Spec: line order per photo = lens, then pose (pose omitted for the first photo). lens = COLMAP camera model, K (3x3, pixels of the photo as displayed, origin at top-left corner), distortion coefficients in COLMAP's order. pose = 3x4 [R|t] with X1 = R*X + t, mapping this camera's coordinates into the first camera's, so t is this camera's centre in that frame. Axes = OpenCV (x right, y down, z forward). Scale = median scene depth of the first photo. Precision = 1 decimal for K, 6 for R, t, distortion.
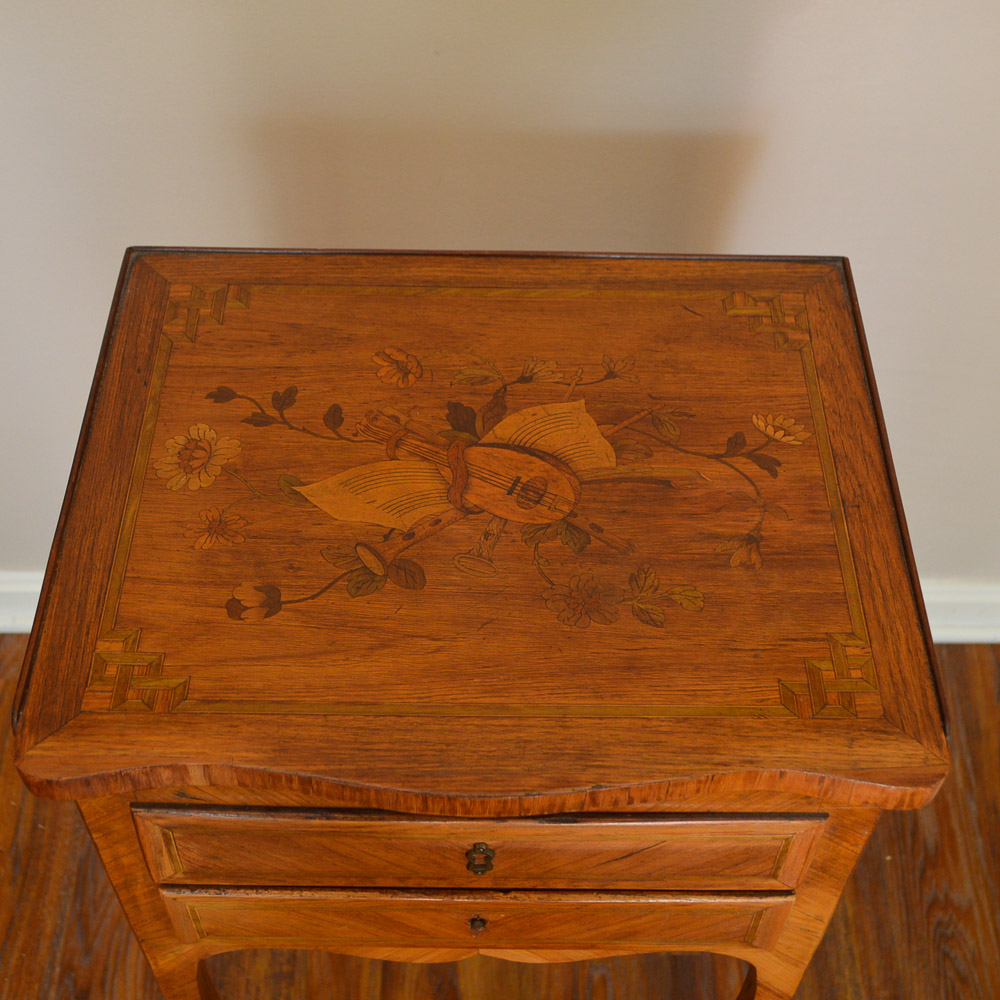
lens RADIAL K [[1465.4, 0, 497.4], [0, 1465.4, 494.5], [0, 0, 1]] dist [-0.069722, 0.000000]
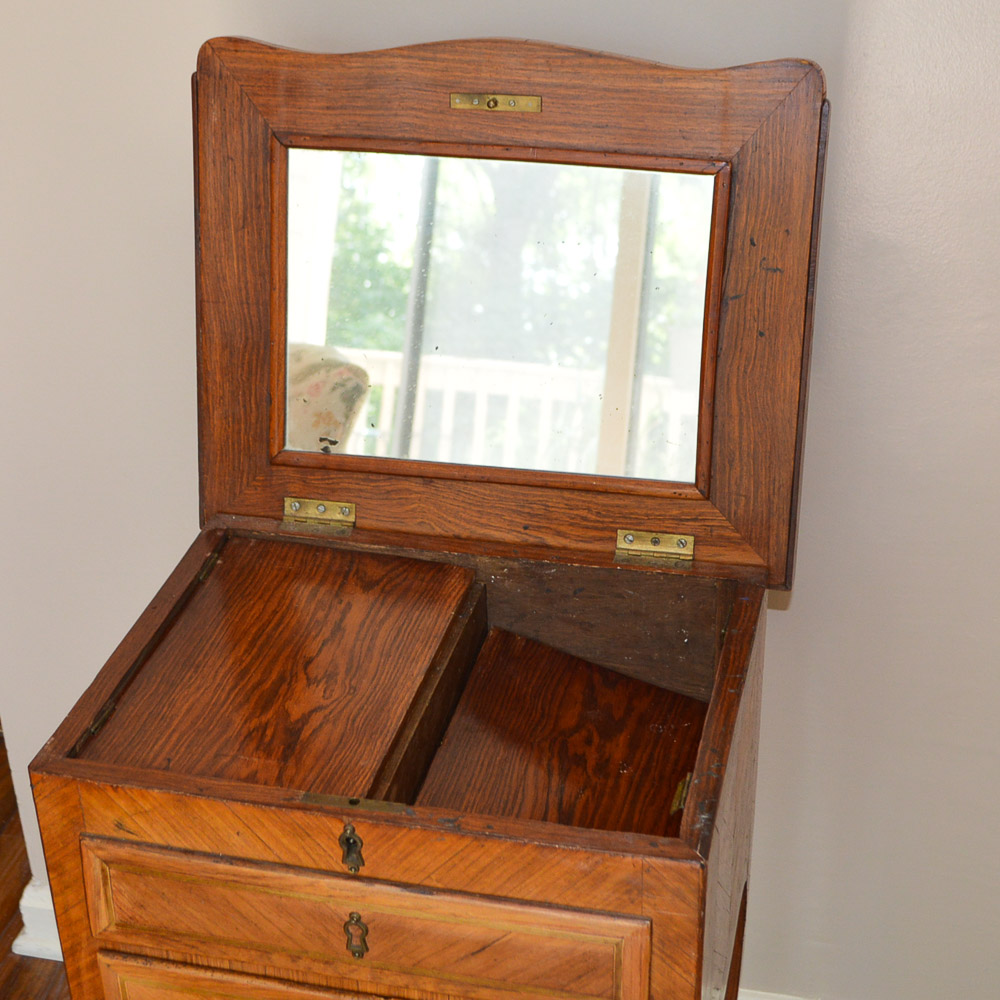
lens RADIAL K [[1851.8, 0, 483.3], [0, 1851.8, 518.0], [0, 0, 1]] dist [-0.059551, 0.000000]
pose [[0.970830, 0.077496, -0.226901, 0.379124], [-0.155144, 0.924557, -0.348031, 0.425162], [0.182812, 0.373081, 0.909610, -0.411555]]
